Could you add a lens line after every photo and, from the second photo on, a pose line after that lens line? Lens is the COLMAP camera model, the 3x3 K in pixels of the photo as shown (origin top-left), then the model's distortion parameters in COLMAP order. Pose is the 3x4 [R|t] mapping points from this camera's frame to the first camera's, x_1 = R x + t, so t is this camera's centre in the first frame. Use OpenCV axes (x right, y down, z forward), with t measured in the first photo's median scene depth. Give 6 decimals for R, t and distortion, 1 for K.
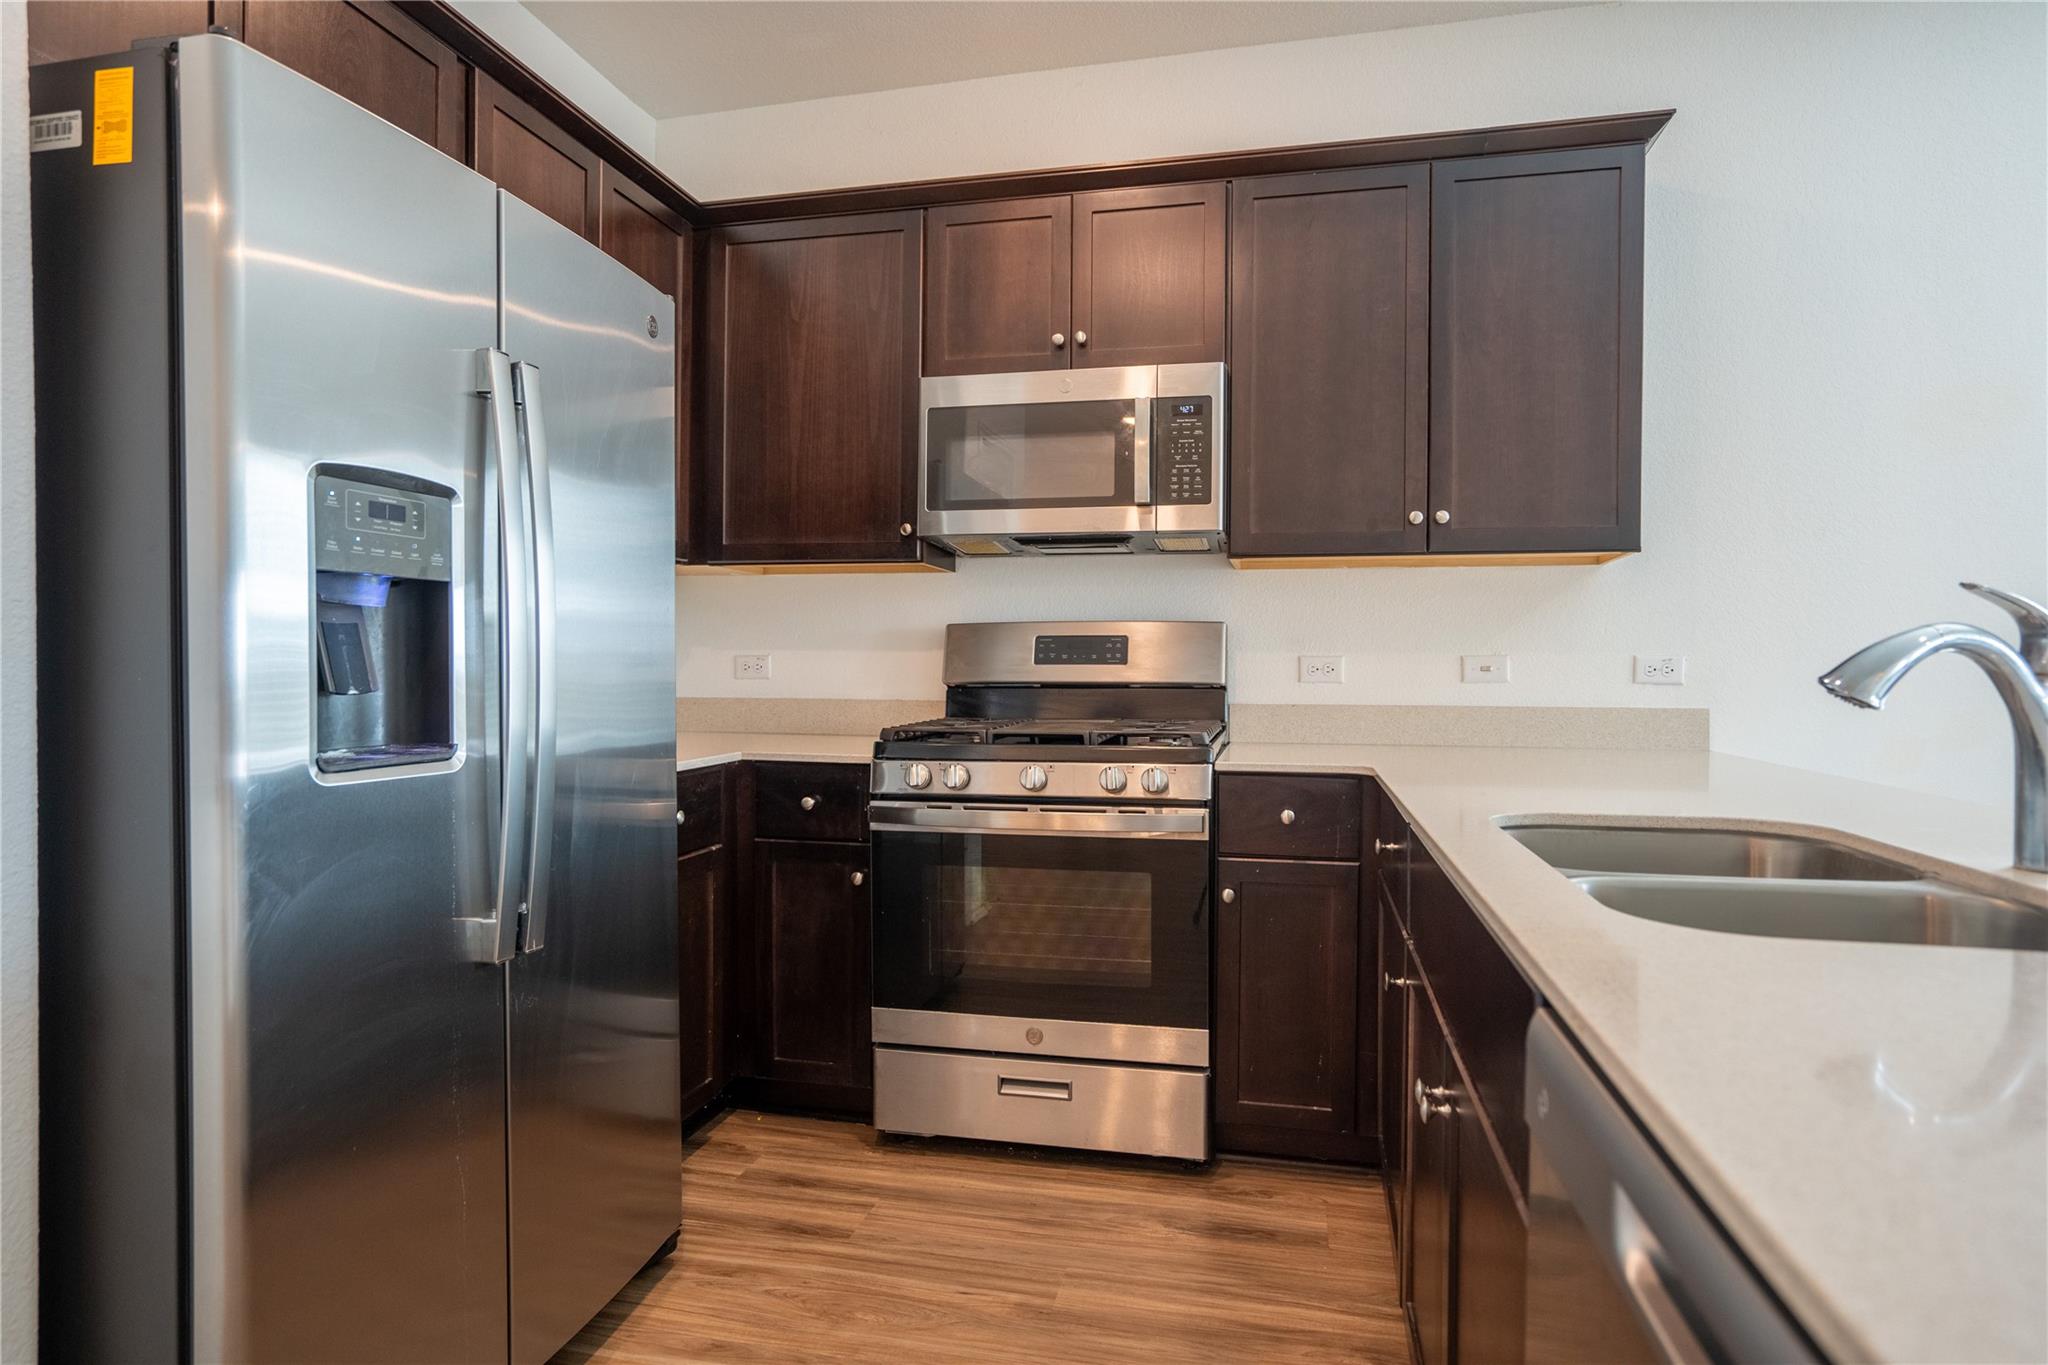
lens RADIAL K [[1145.0, 0, 1020.7], [0, 1145.0, 680.7], [0, 0, 1]] dist [-0.009074, 0.002283]
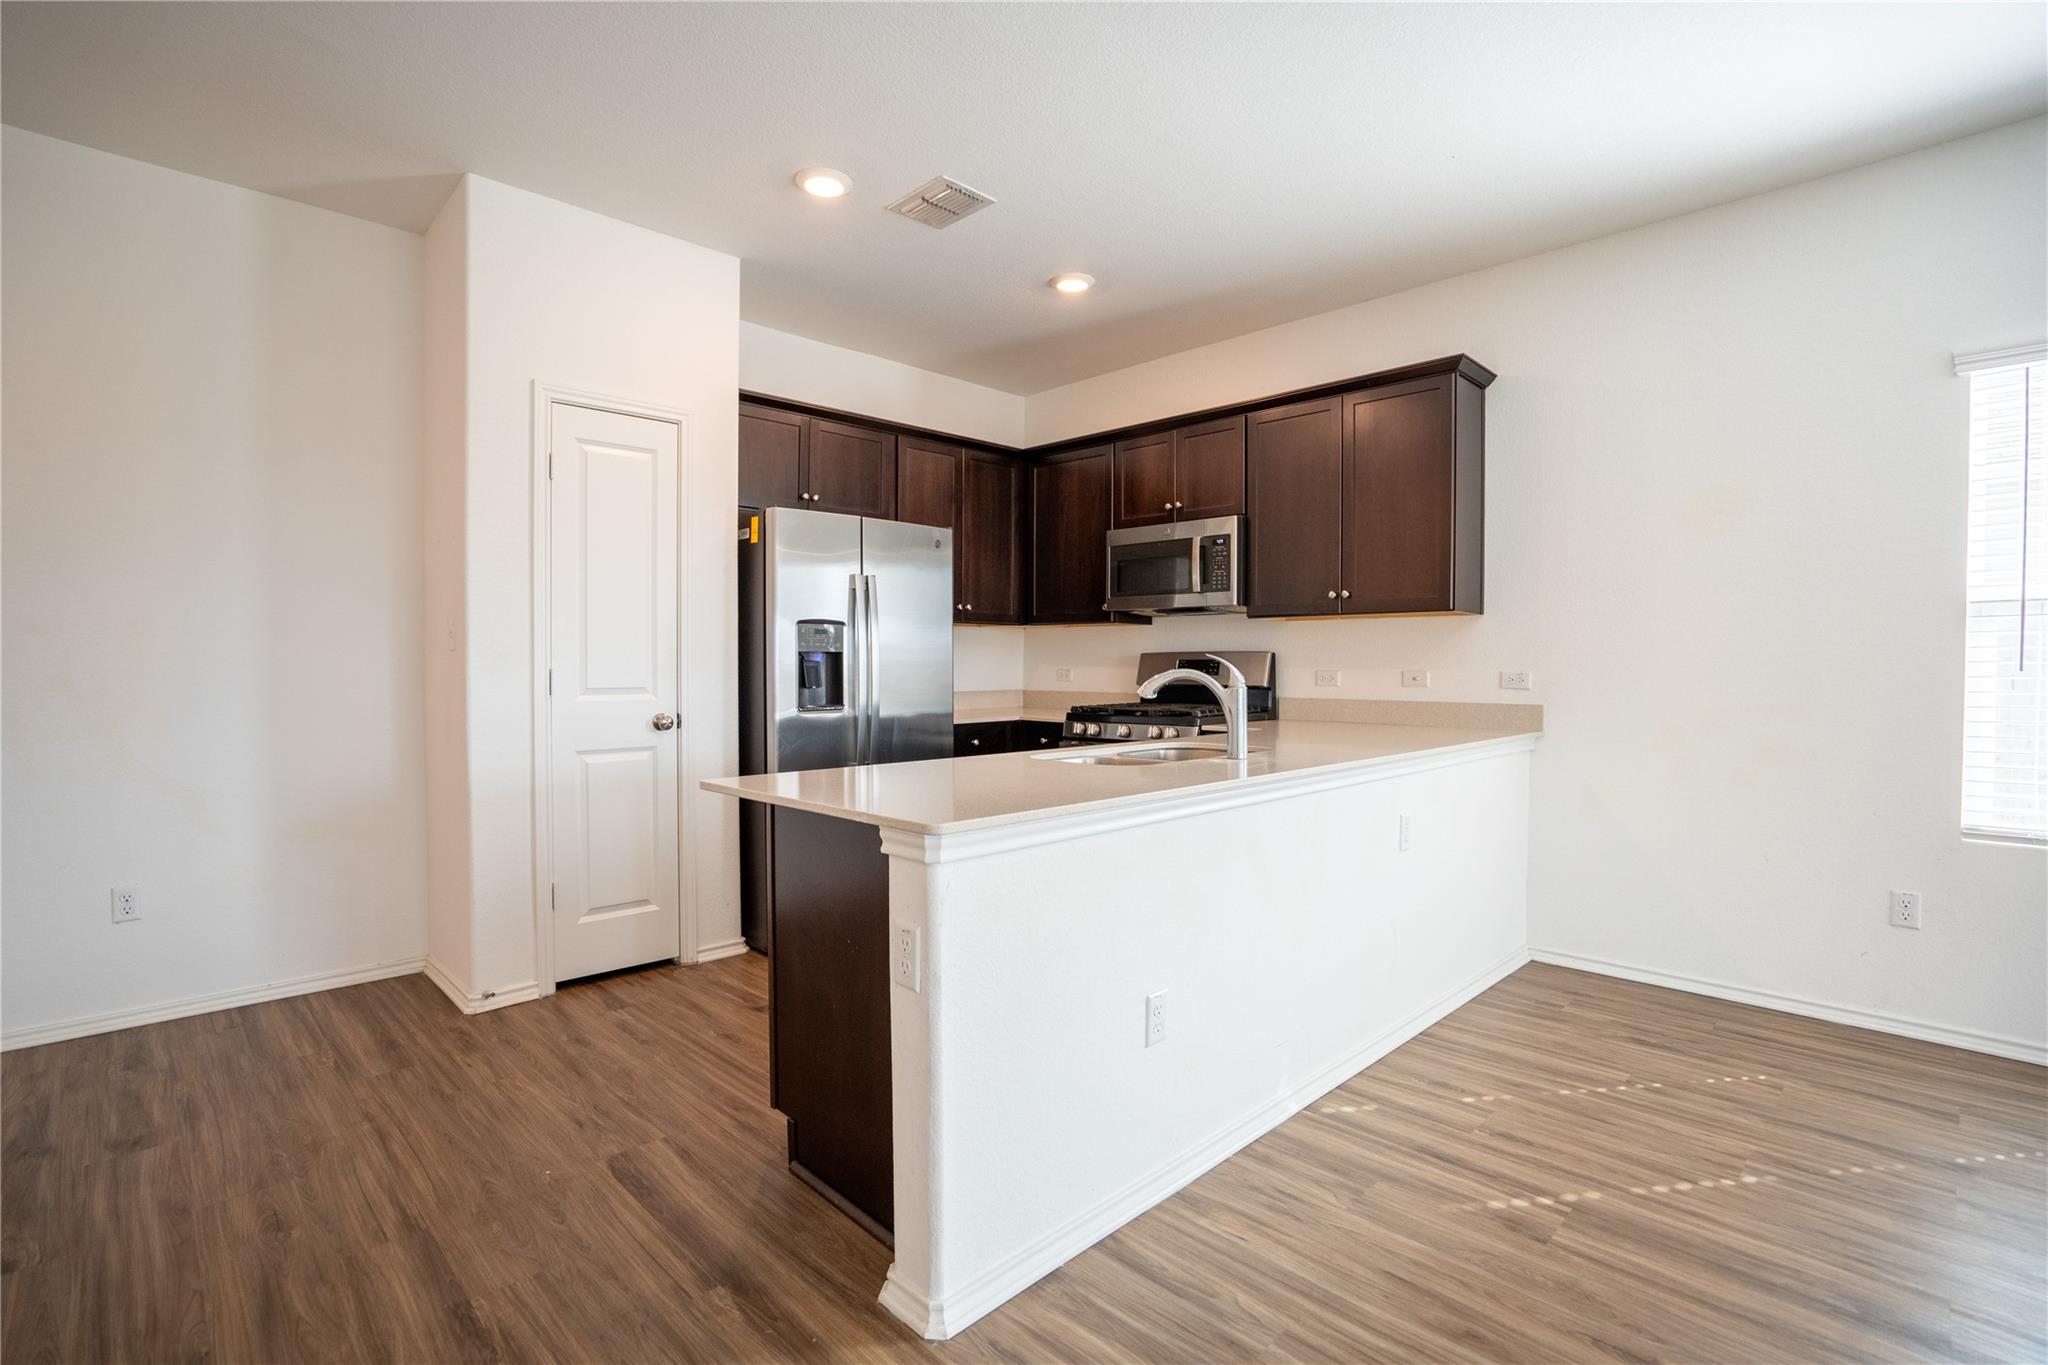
lens RADIAL K [[970.6, 0, 1024.0], [0, 970.6, 682.5], [0, 0, 1]] dist [-0.043597, 0.016583]
pose [[0.846813, 0.006695, -0.531849, 0.750658], [-0.004180, 0.999974, 0.005932, -0.011861], [0.531874, -0.002801, 0.846819, -0.552488]]
